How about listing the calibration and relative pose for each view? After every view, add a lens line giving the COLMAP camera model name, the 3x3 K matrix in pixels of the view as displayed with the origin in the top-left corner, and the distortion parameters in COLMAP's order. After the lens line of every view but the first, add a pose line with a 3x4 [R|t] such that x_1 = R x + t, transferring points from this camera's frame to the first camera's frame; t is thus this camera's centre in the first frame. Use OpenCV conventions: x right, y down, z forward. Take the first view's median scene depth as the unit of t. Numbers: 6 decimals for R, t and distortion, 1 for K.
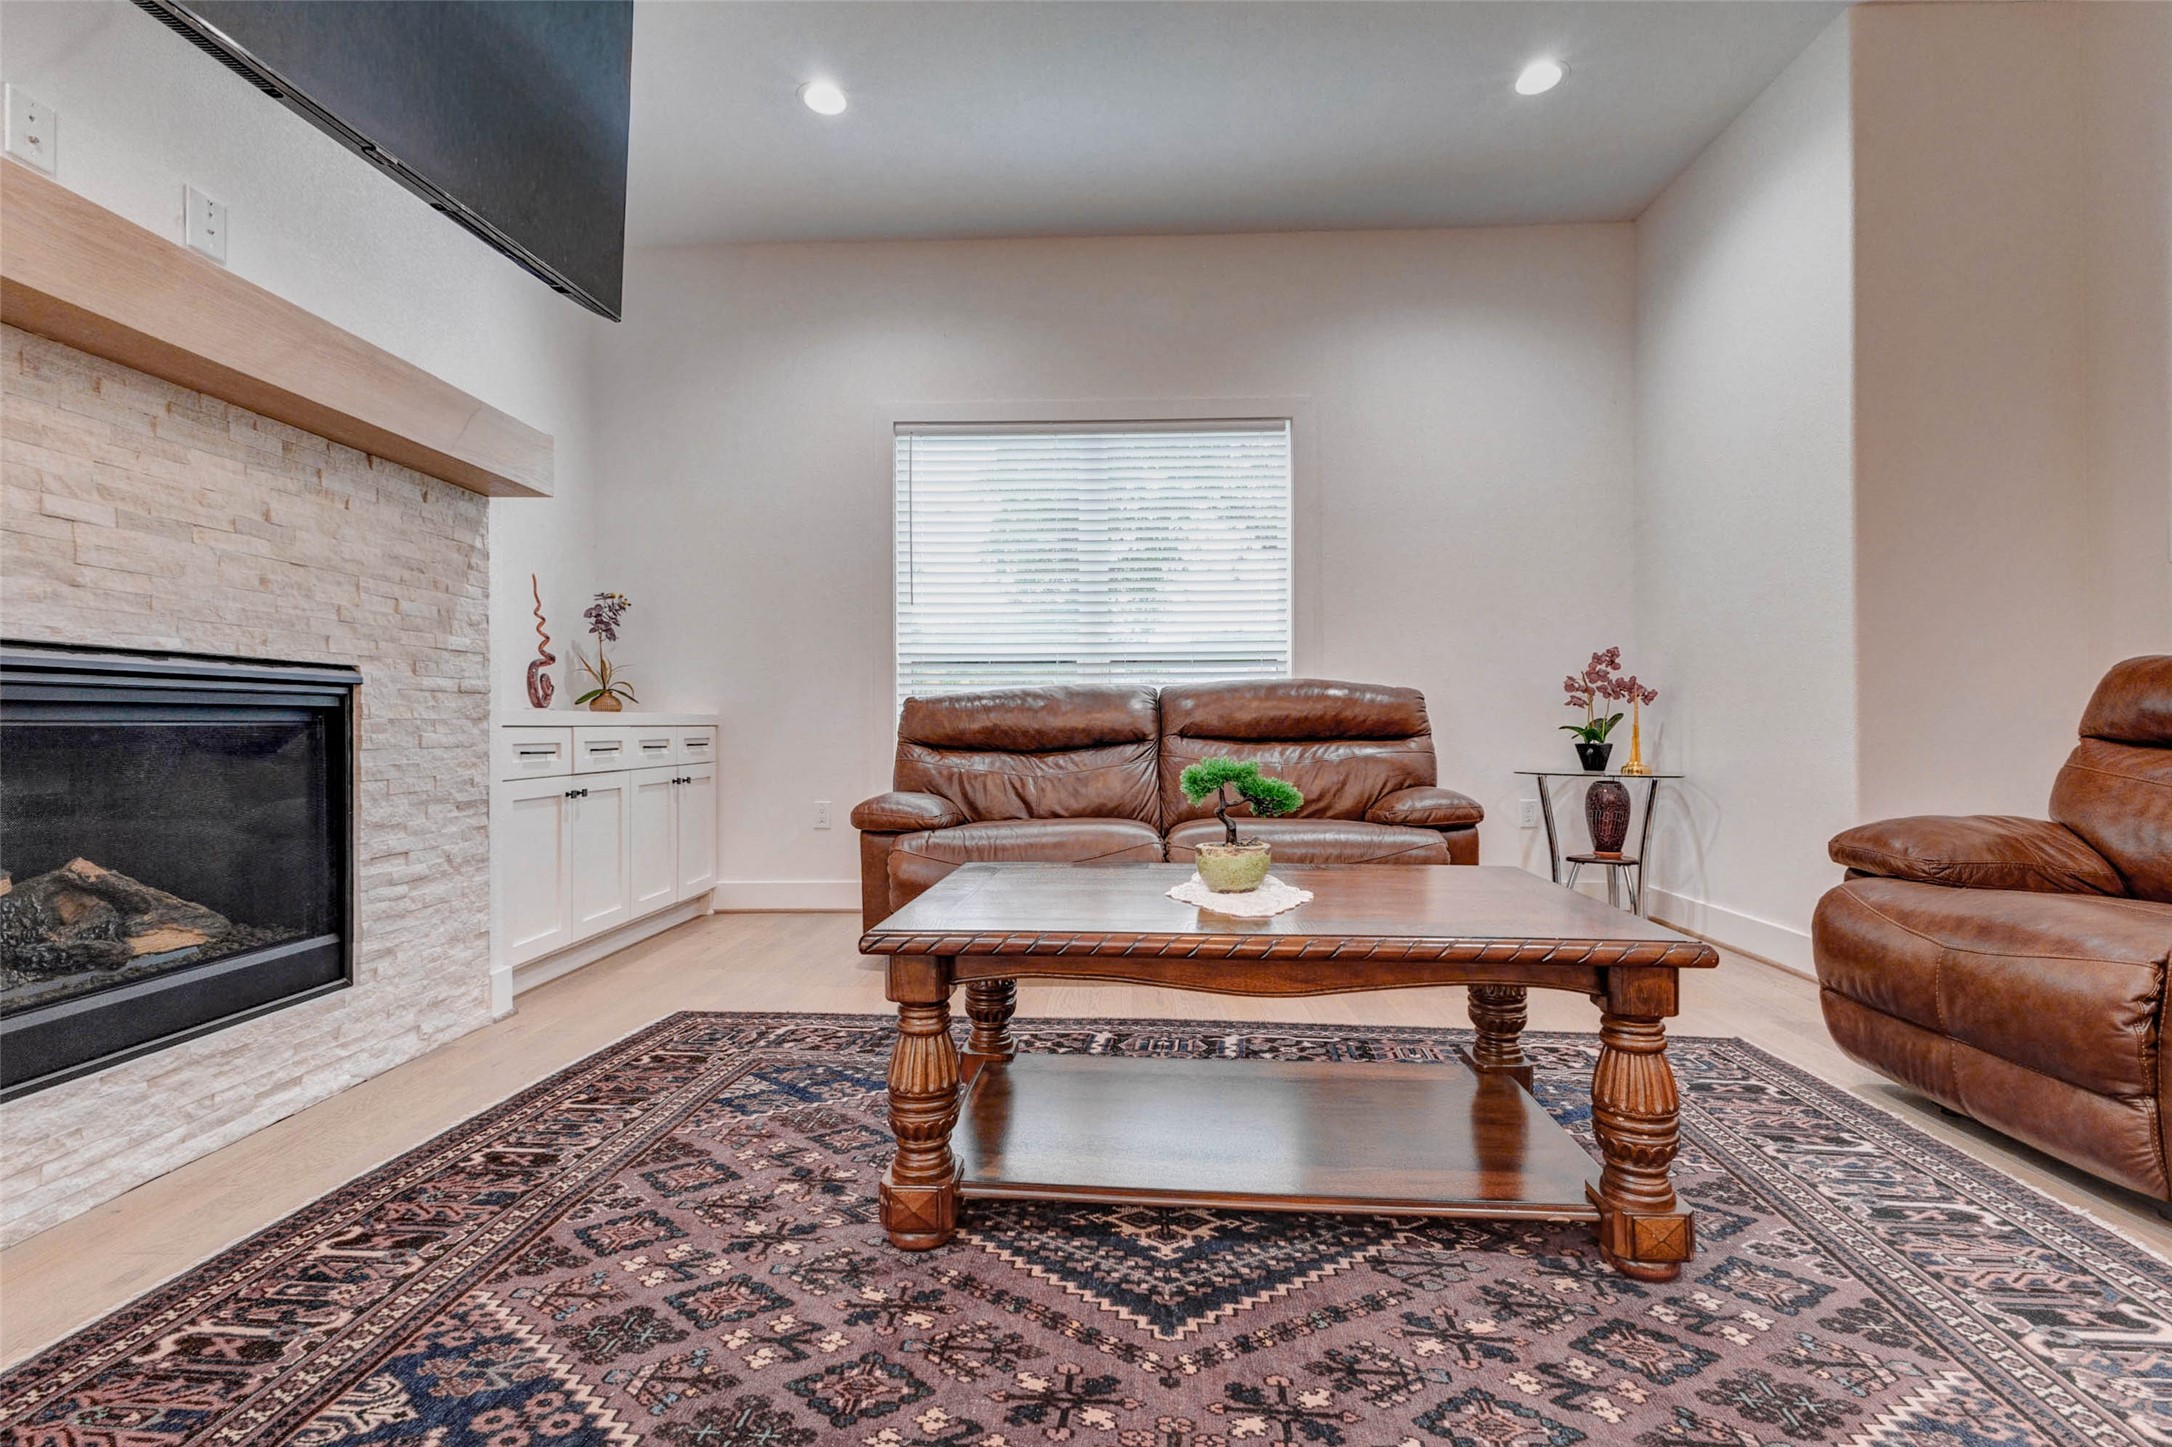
lens RADIAL K [[959.7, 0, 1111.5], [0, 959.7, 715.9], [0, 0, 1]] dist [0.012856, -0.001951]
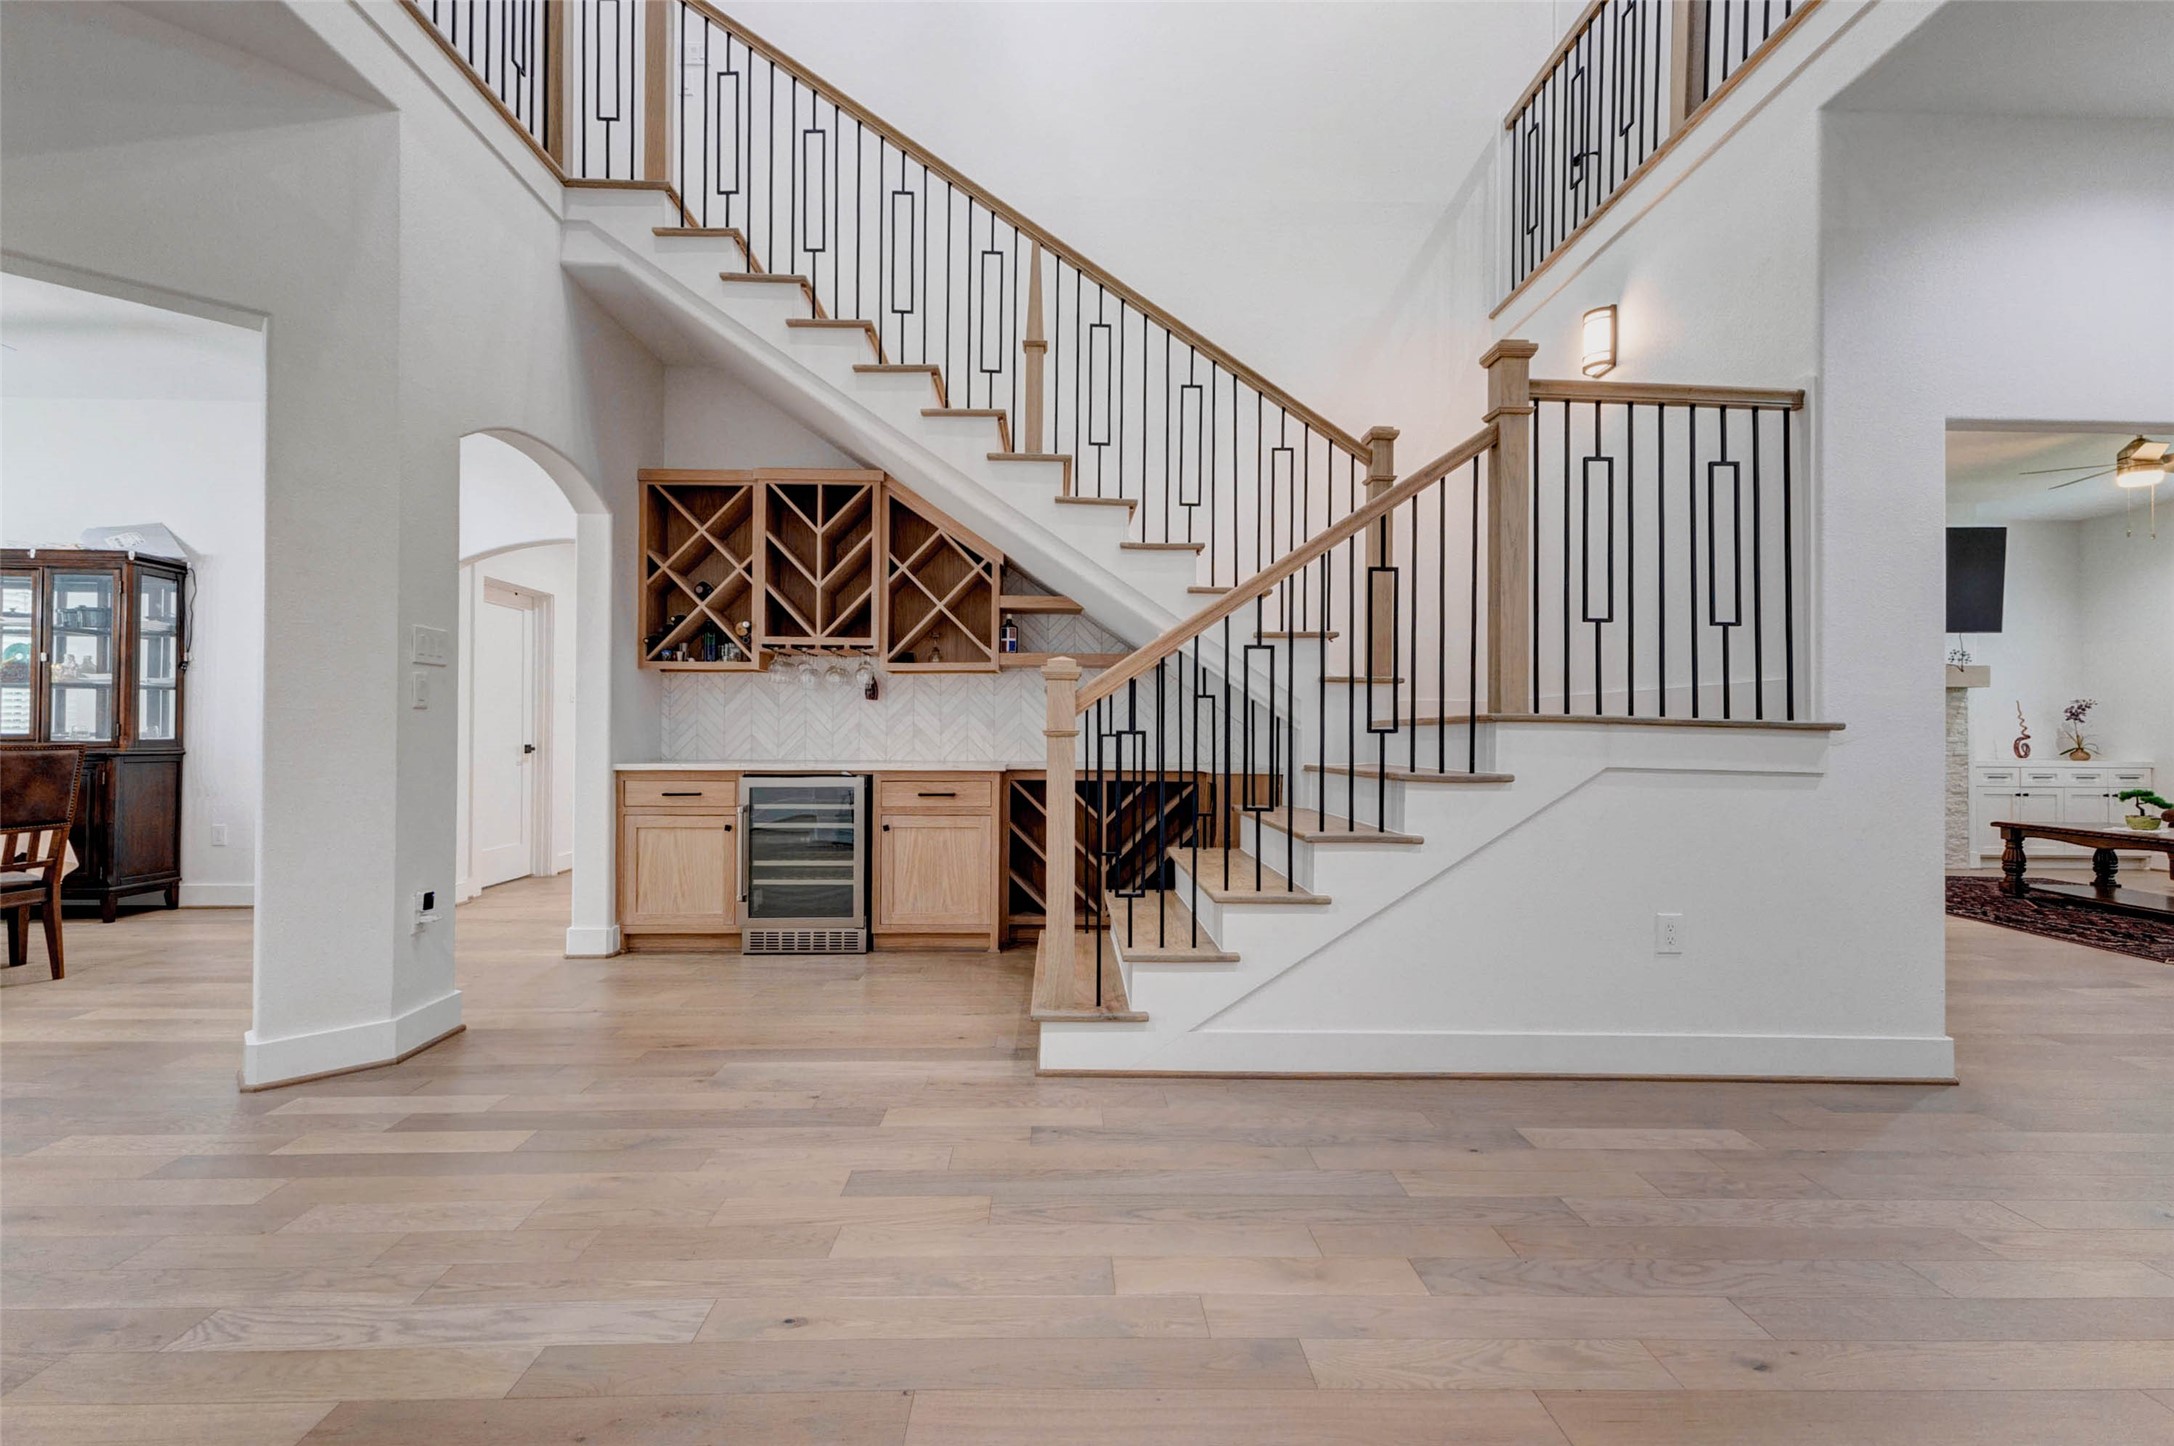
lens RADIAL K [[960.6, 0, 1066.2], [0, 960.6, 720.3], [0, 0, 1]] dist [0.012856, -0.001951]
pose [[0.053183, -0.007392, -0.998557, 2.219027], [0.002015, 0.999971, -0.007295, -0.119475], [0.998583, -0.001624, 0.053197, -1.949262]]
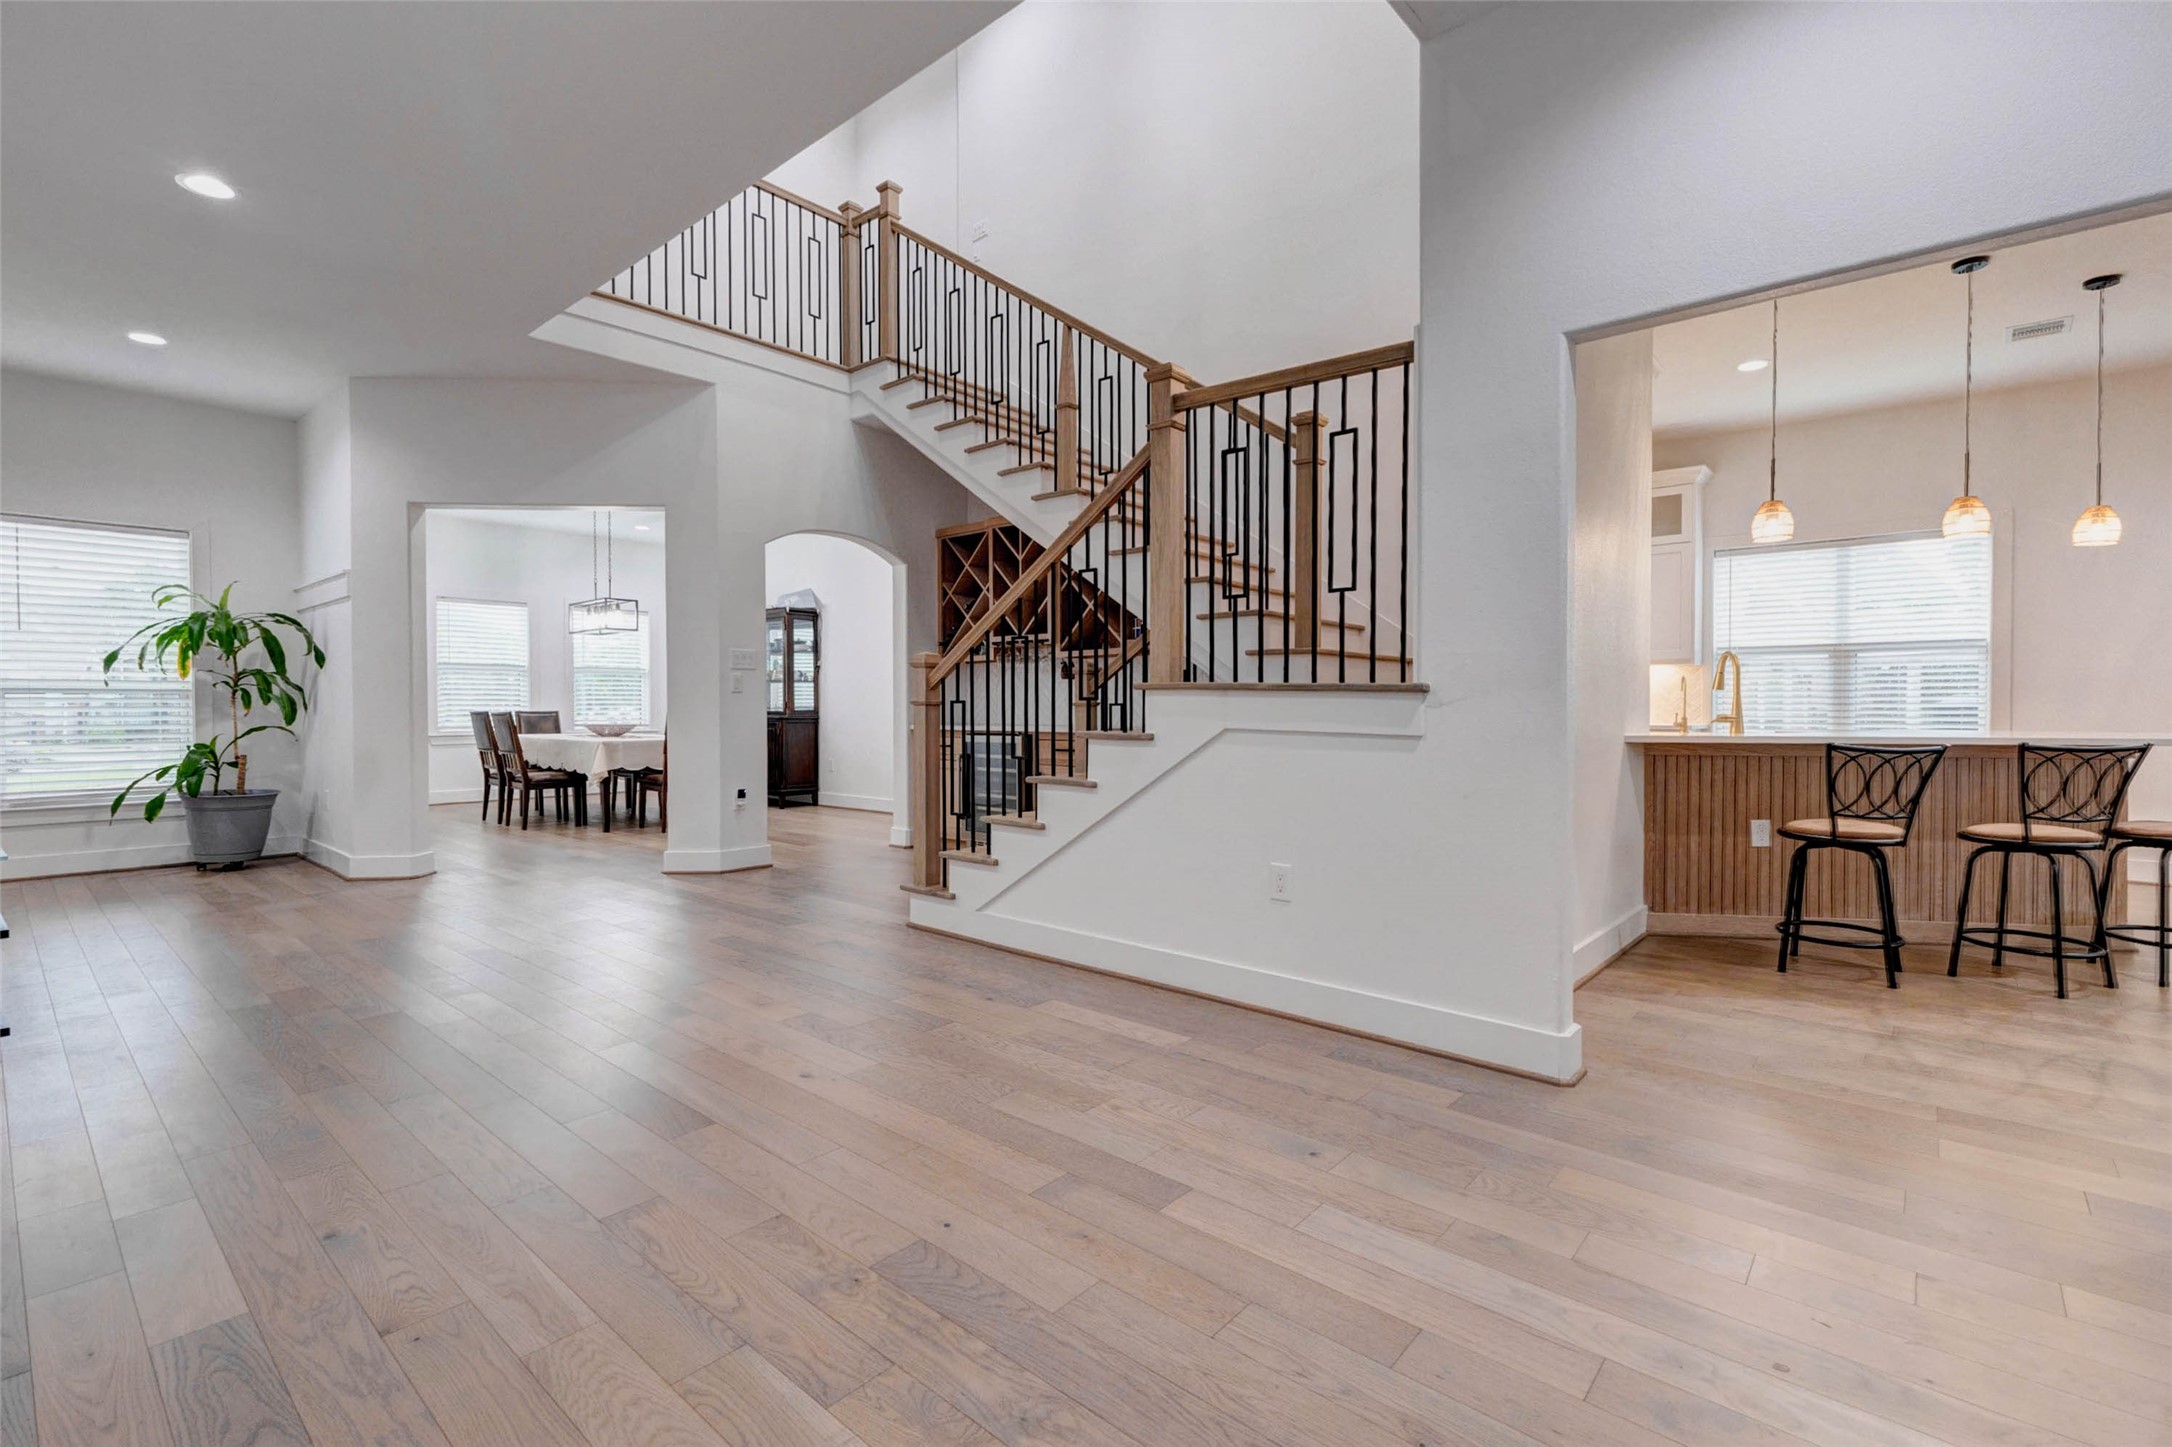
lens RADIAL K [[959.7, 0, 1091.5], [0, 959.7, 714.3], [0, 0, 1]] dist [0.012856, -0.001951]
pose [[-0.629269, 0.014138, -0.777059, 2.220628], [0.011178, 0.999896, 0.009140, -0.102965], [0.777107, -0.002934, -0.629362, -0.576668]]
